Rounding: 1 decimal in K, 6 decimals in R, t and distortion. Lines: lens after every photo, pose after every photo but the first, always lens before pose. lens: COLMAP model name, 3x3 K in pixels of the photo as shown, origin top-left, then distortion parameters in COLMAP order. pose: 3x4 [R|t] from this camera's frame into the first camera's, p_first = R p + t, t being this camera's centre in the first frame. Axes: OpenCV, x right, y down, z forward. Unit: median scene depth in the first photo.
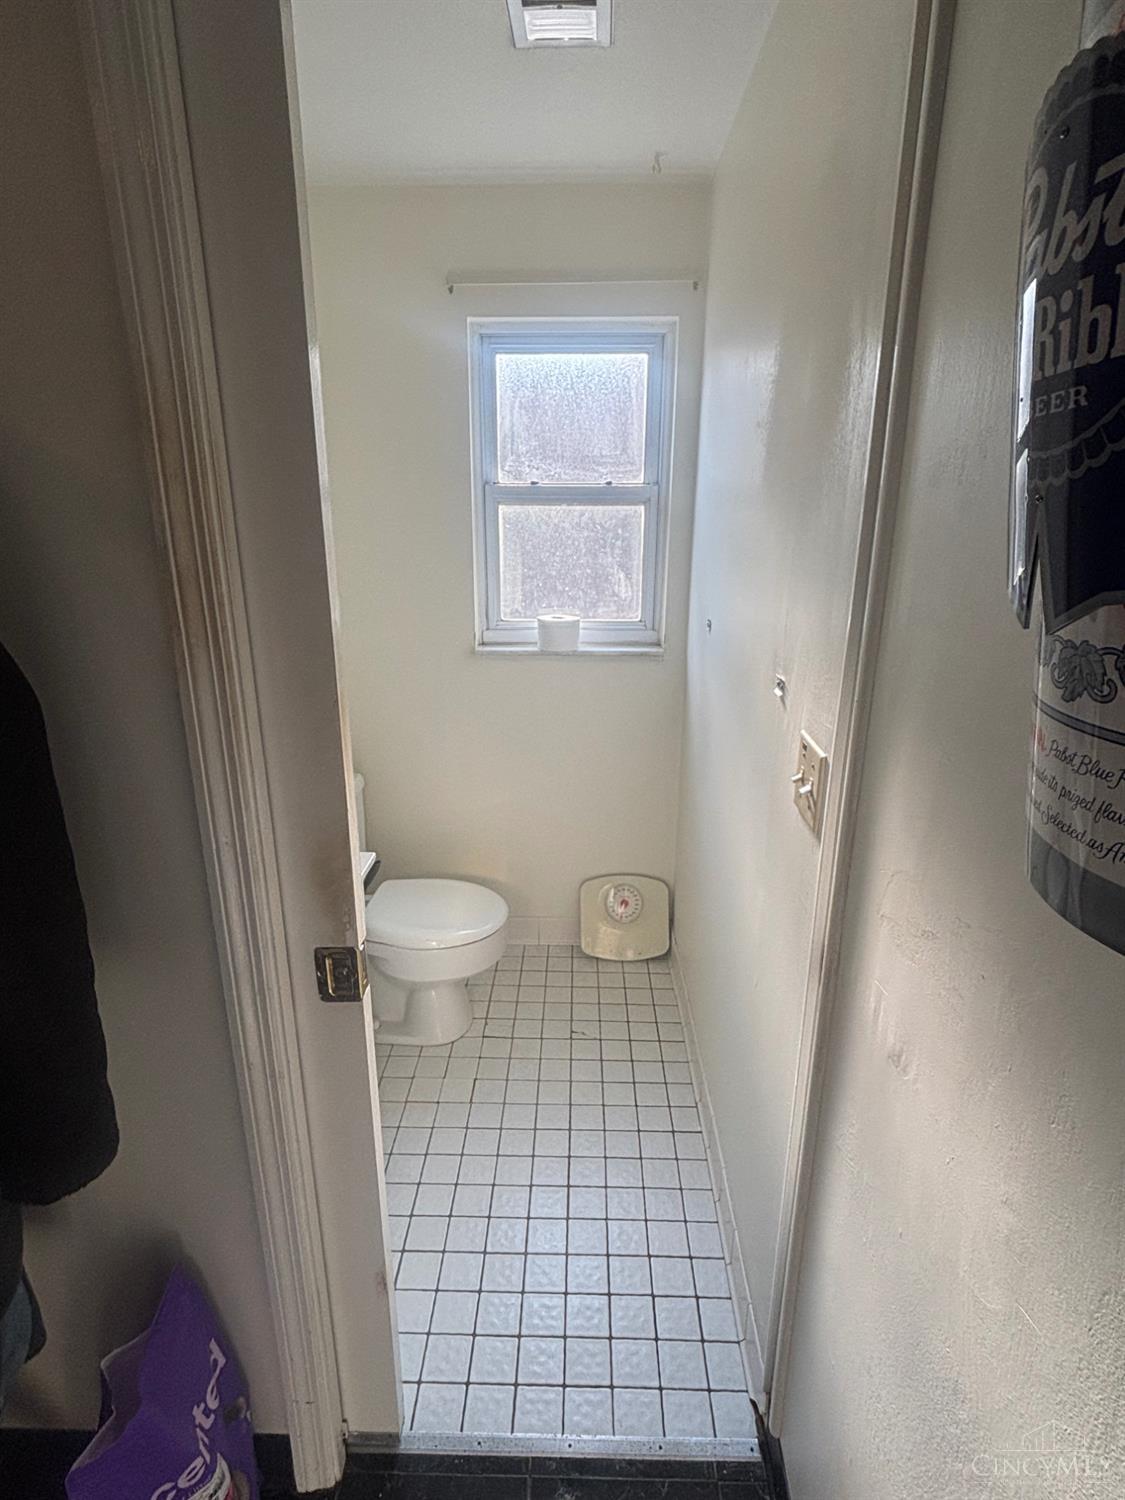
lens RADIAL K [[771.6, 0, 570.2], [0, 771.6, 755.8], [0, 0, 1]] dist [-0.007431, -0.003477]
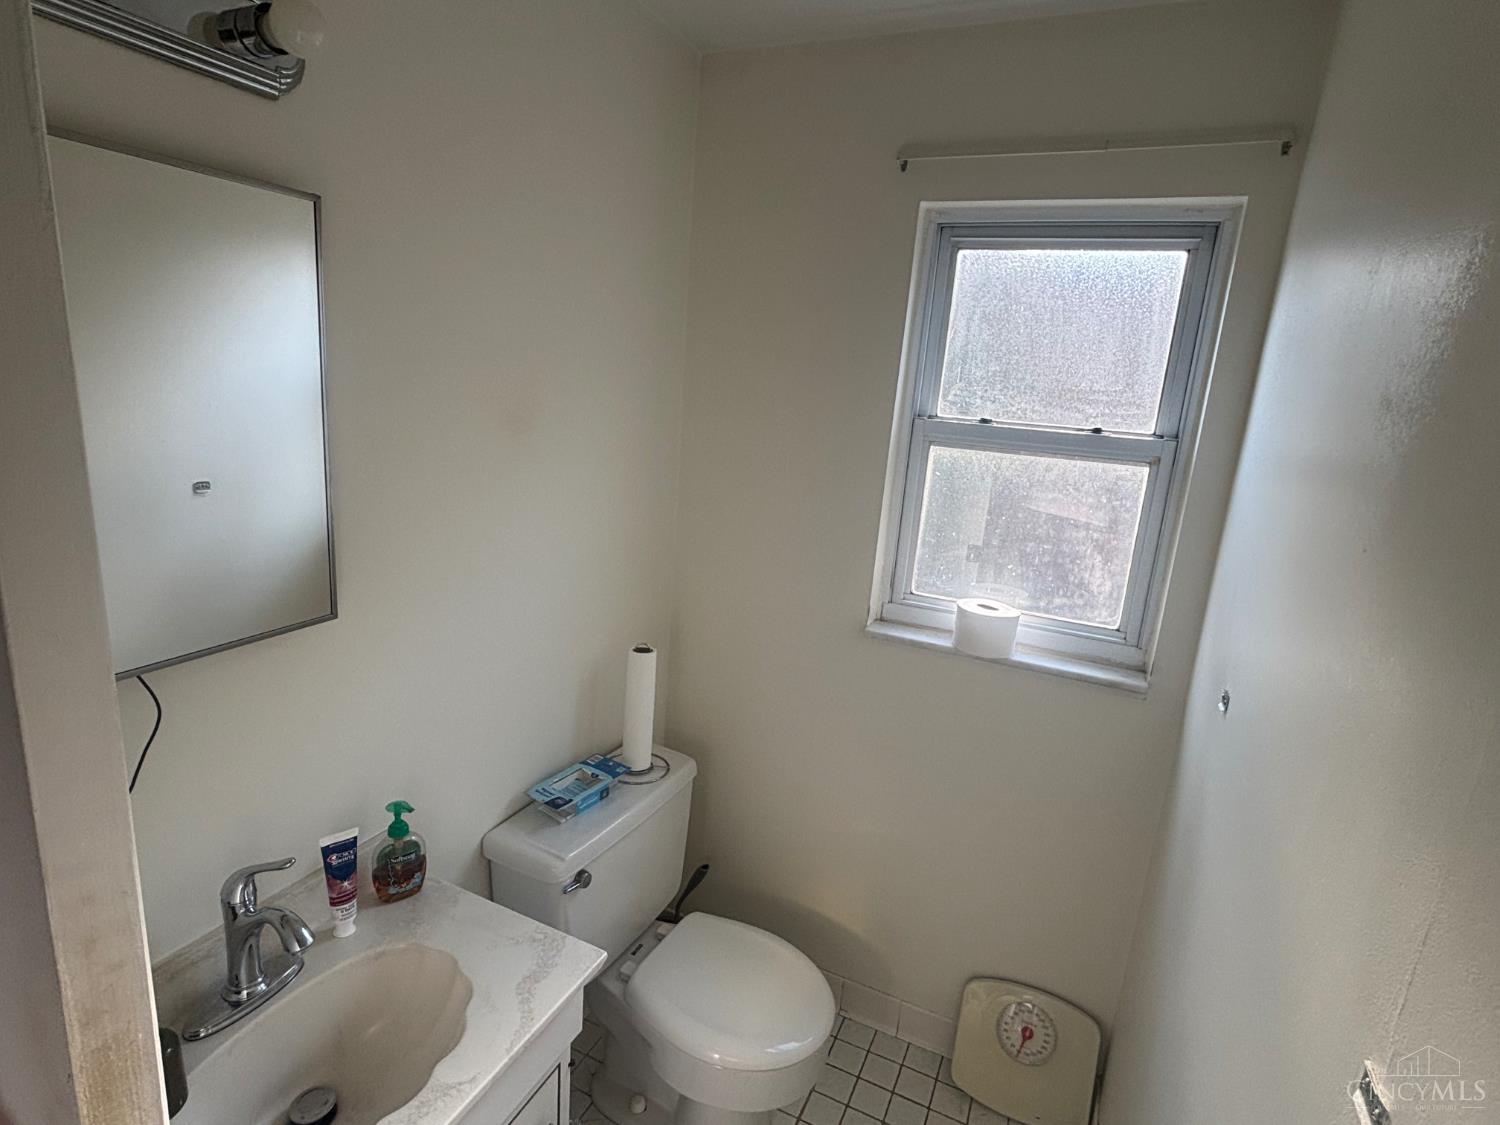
lens RADIAL K [[771.6, 0, 736.0], [0, 771.6, 557.2], [0, 0, 1]] dist [-0.007431, -0.003477]
pose [[0.916142, 0.150422, -0.371562, 0.027208], [-0.192368, 0.978194, -0.078304, -0.125156], [0.351681, 0.143214, 0.925100, 0.263898]]
